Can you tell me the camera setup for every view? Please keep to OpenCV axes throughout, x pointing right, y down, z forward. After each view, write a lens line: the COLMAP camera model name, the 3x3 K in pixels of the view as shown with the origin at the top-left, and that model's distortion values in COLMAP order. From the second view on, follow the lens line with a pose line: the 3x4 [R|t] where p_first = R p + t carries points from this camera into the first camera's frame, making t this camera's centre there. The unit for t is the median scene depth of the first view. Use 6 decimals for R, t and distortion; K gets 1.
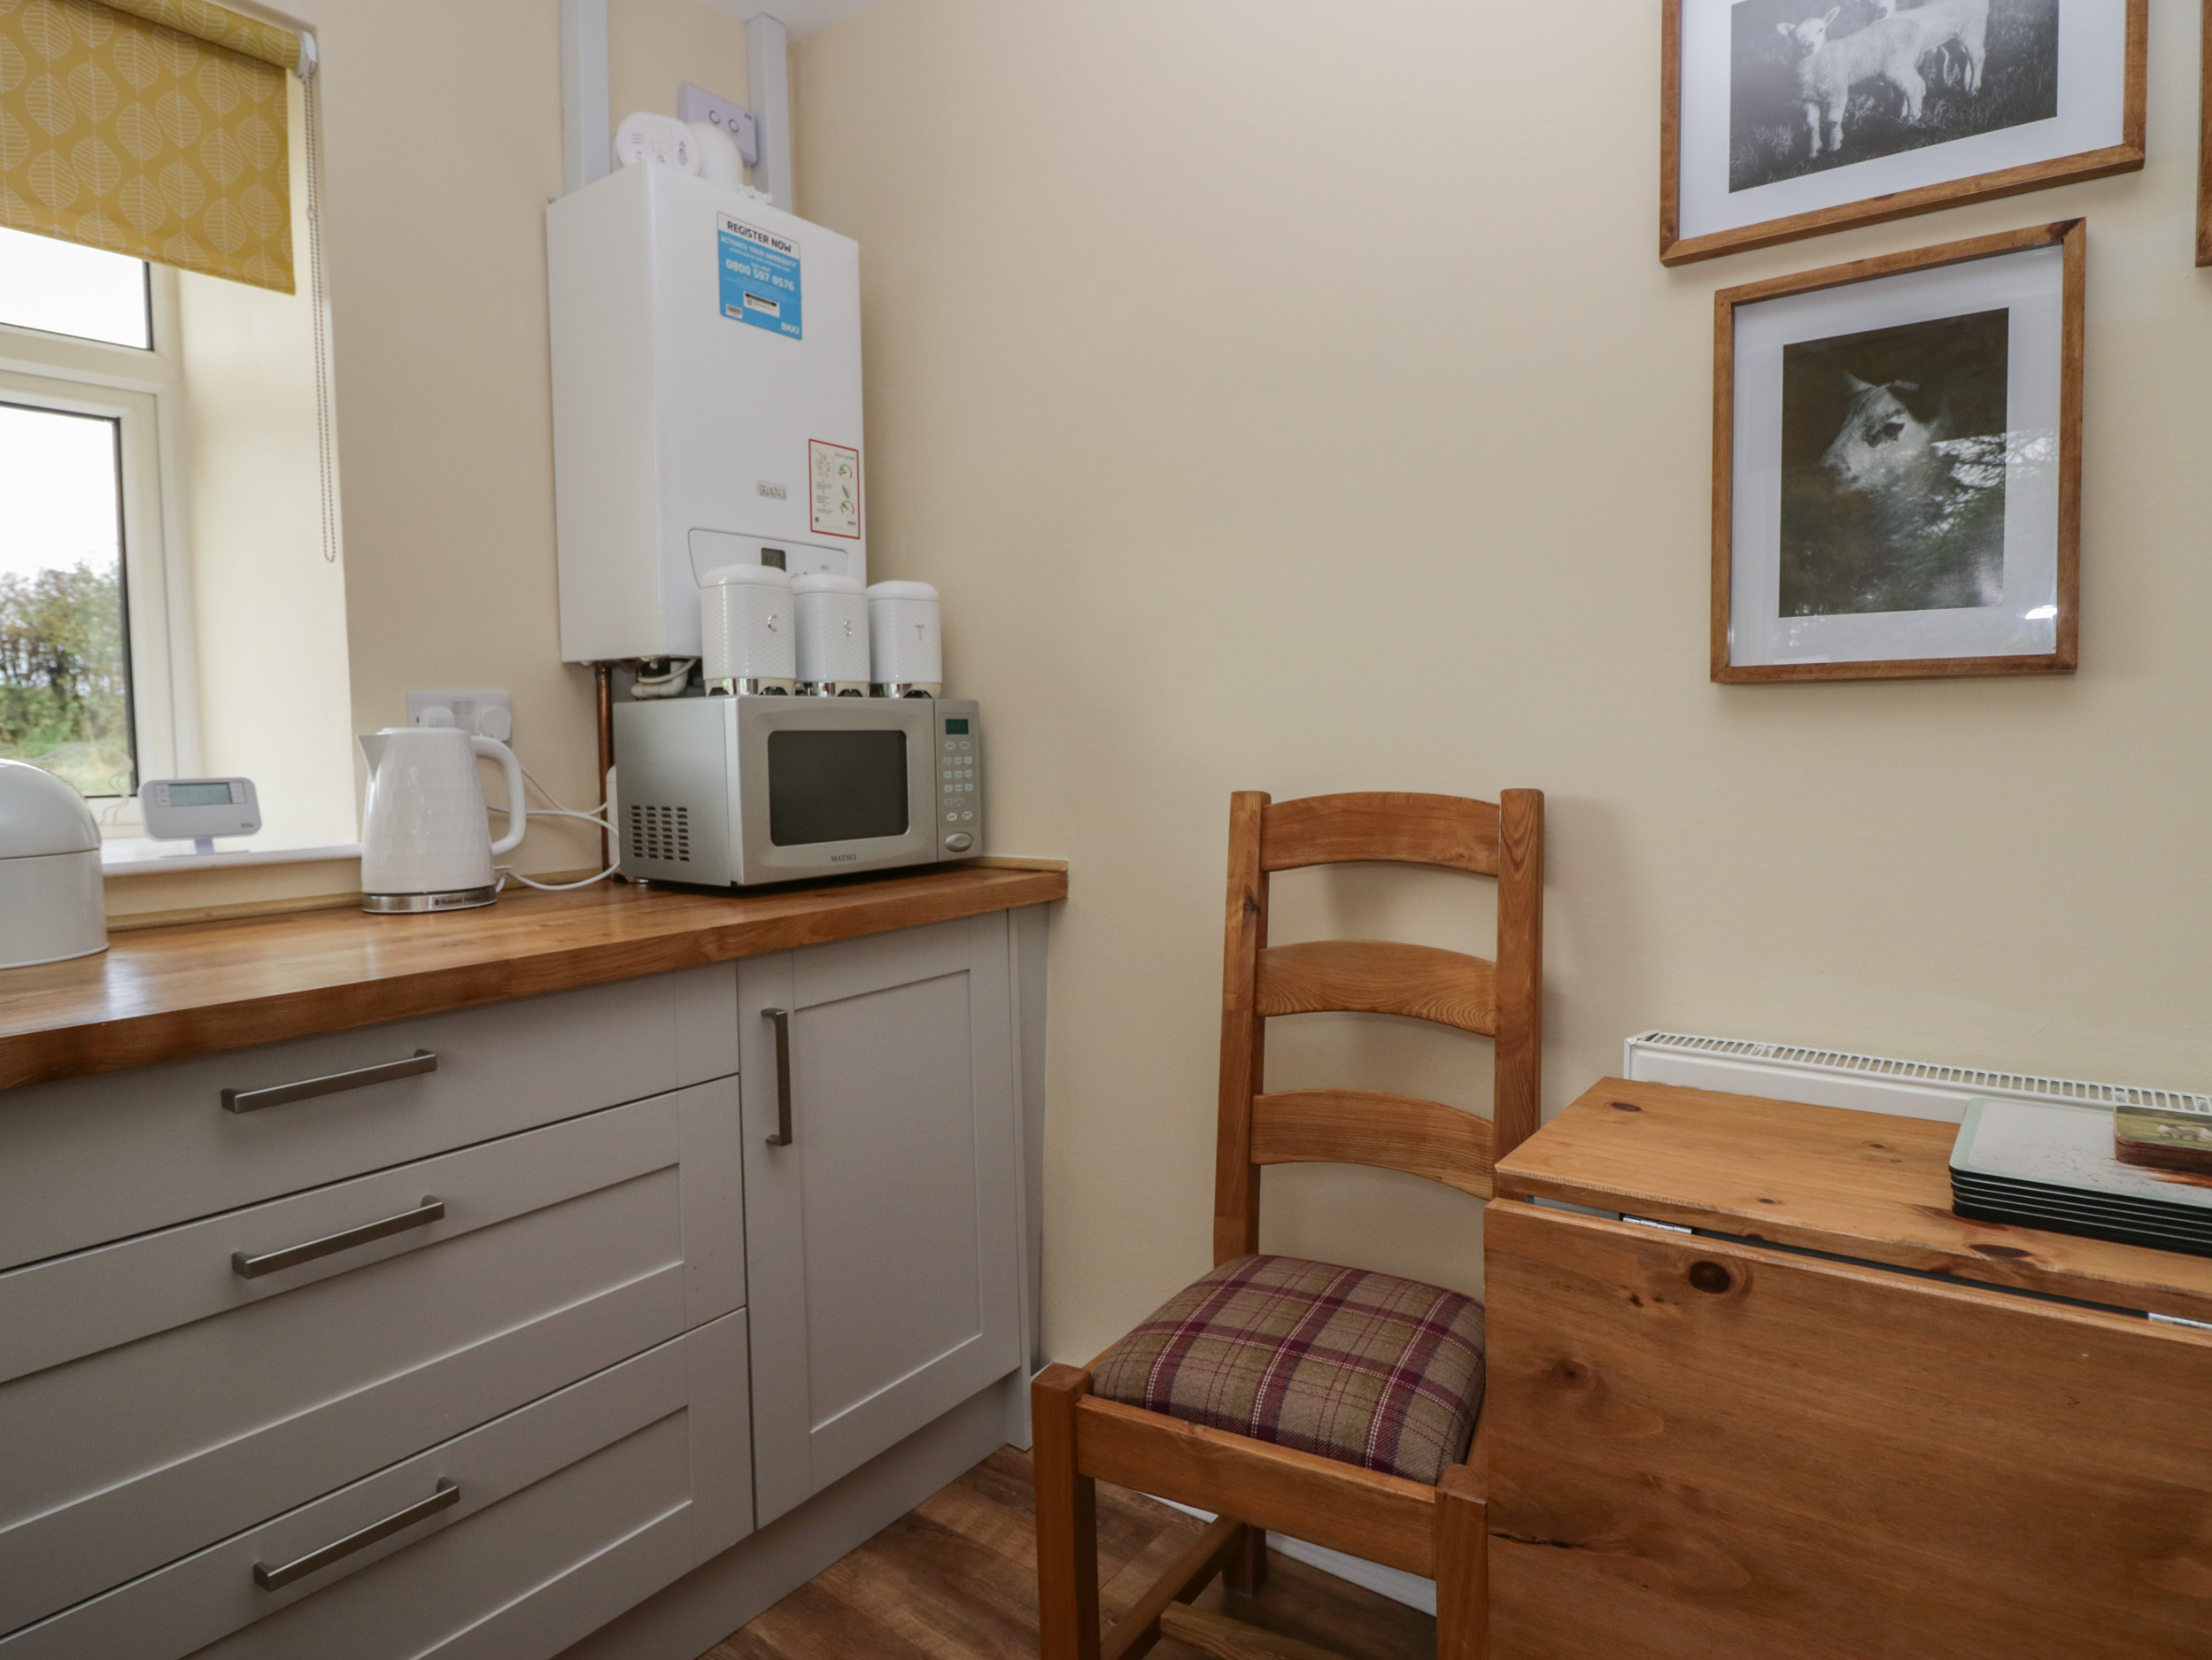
lens RADIAL K [[1242.7, 0, 1106.0], [0, 1242.7, 830.0], [0, 0, 1]] dist [-0.028454, -0.000382]
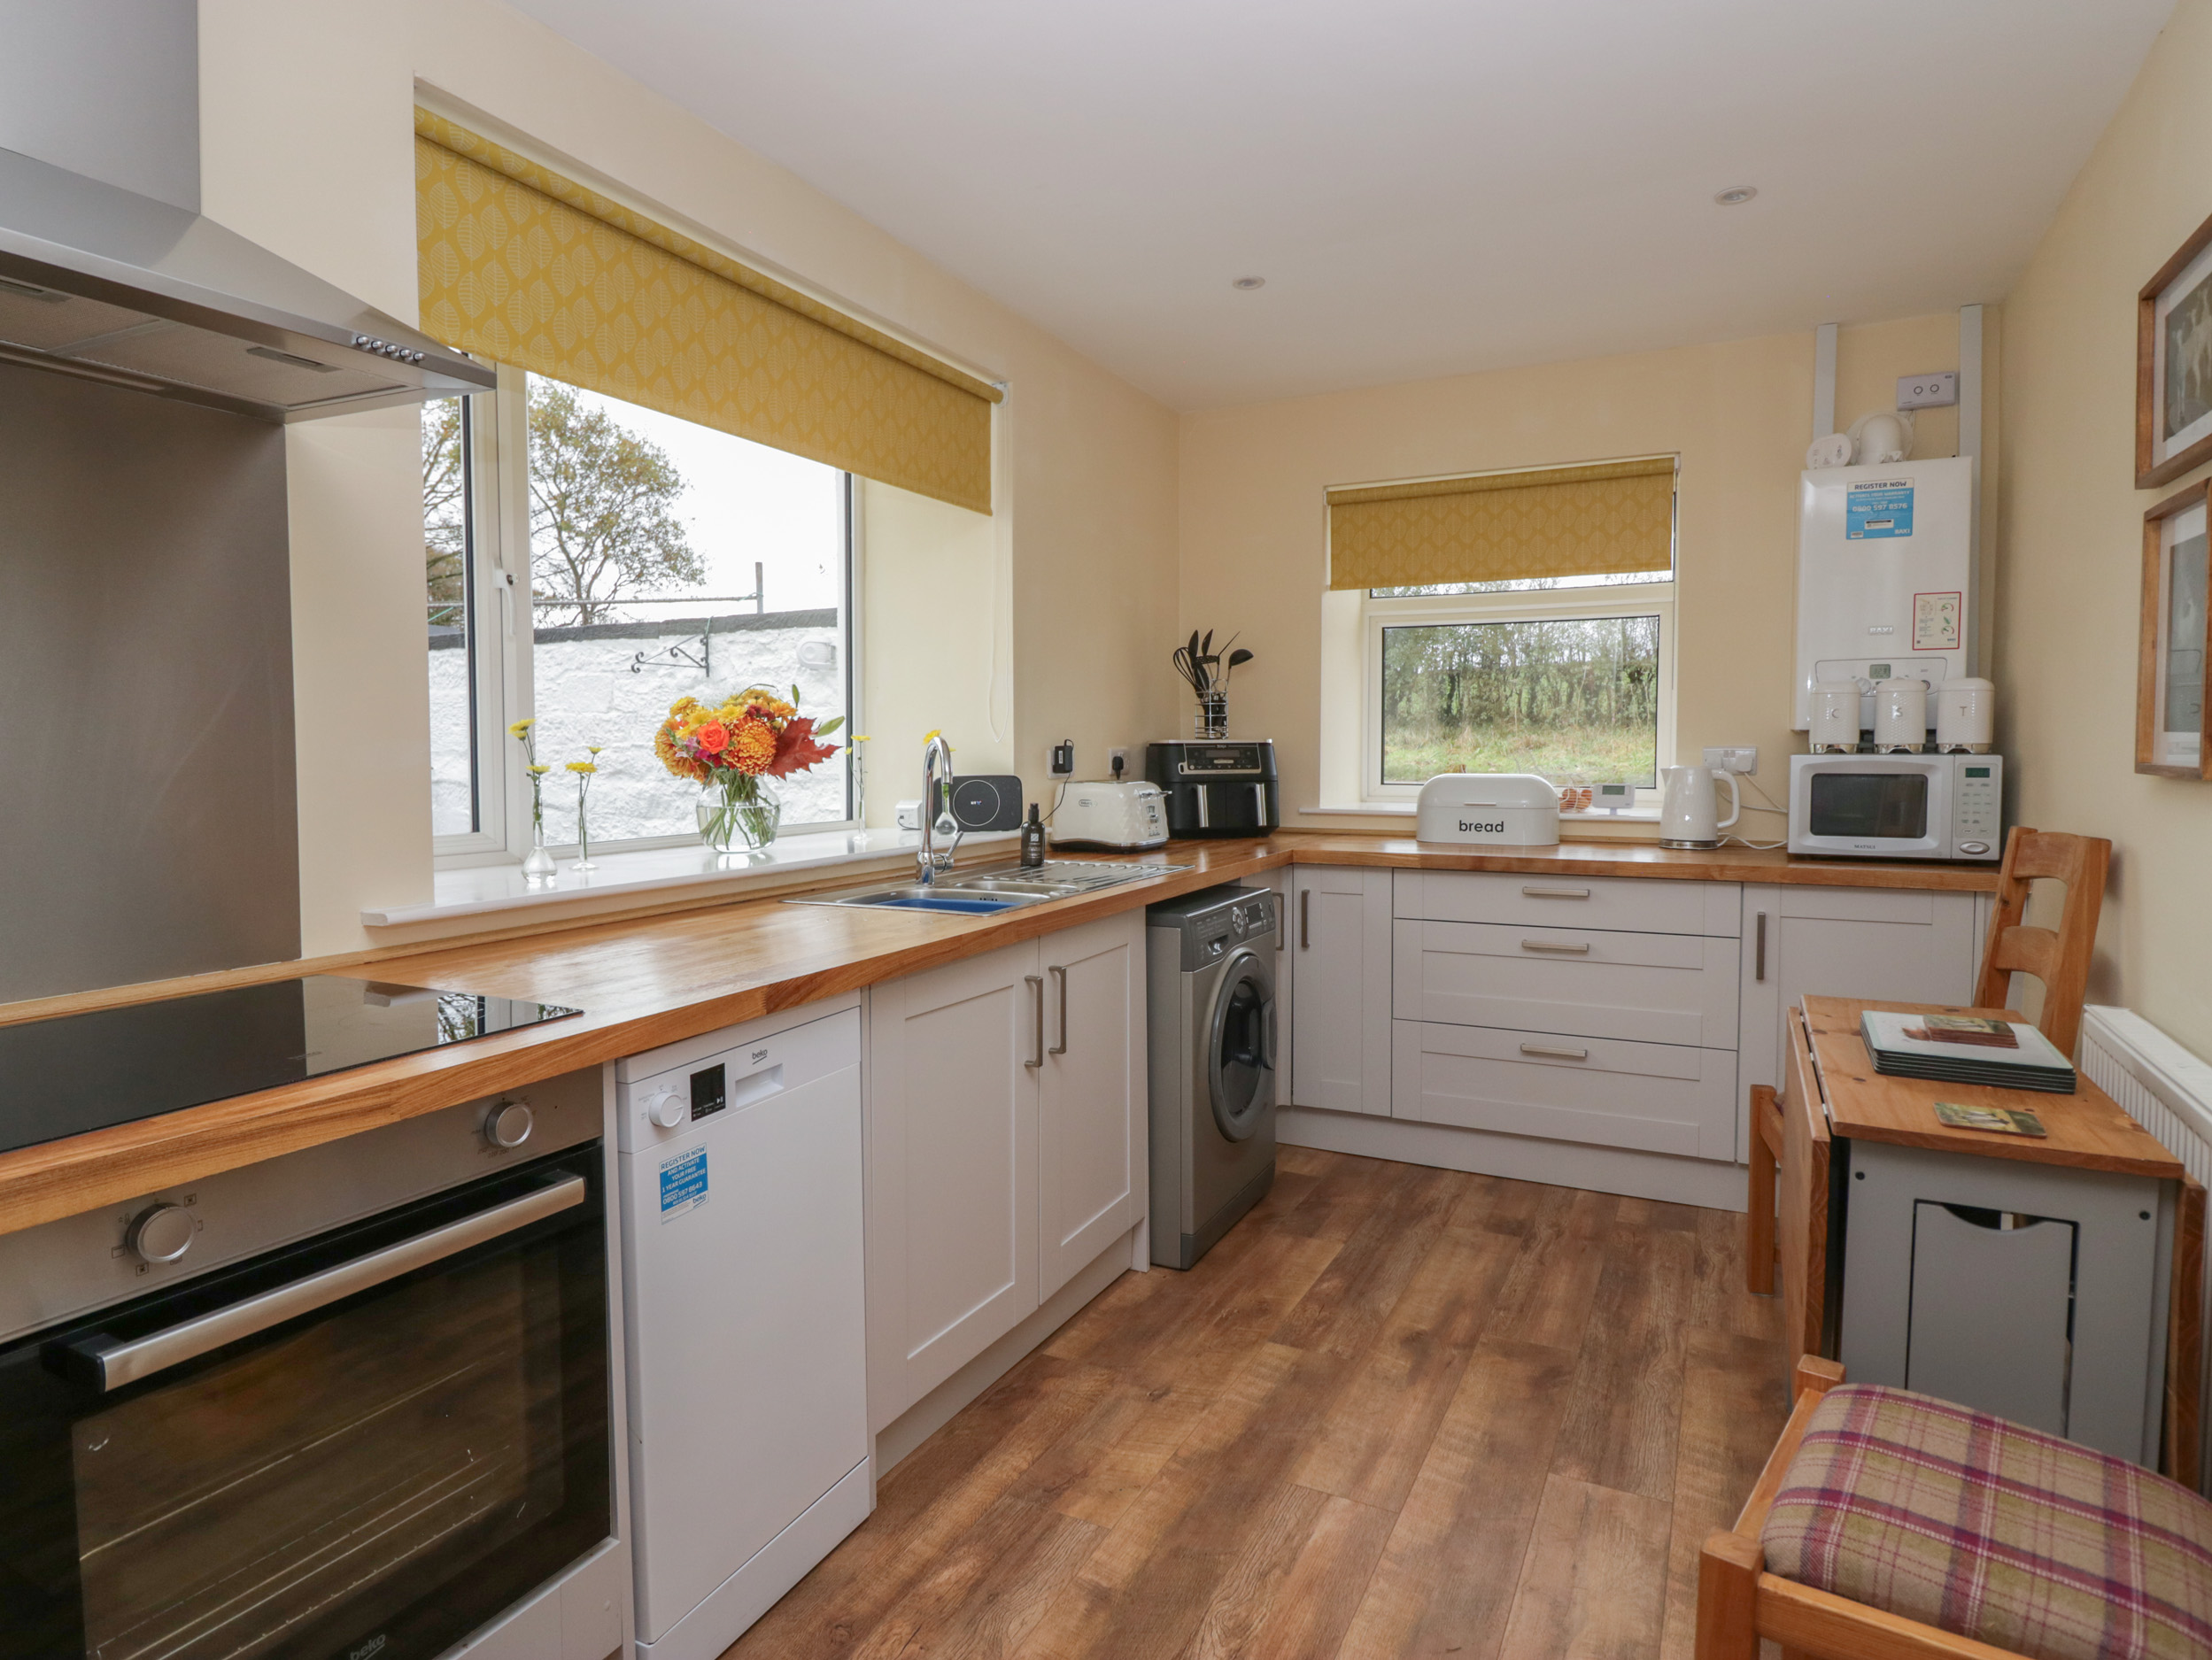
lens RADIAL K [[1242.7, 0, 1106.0], [0, 1242.7, 830.0], [0, 0, 1]] dist [-0.028454, -0.000382]
pose [[0.147544, 0.082906, -0.985575, 1.311407], [-0.068173, 0.994963, 0.073490, -0.053305], [0.986703, 0.056346, 0.152453, -0.311096]]
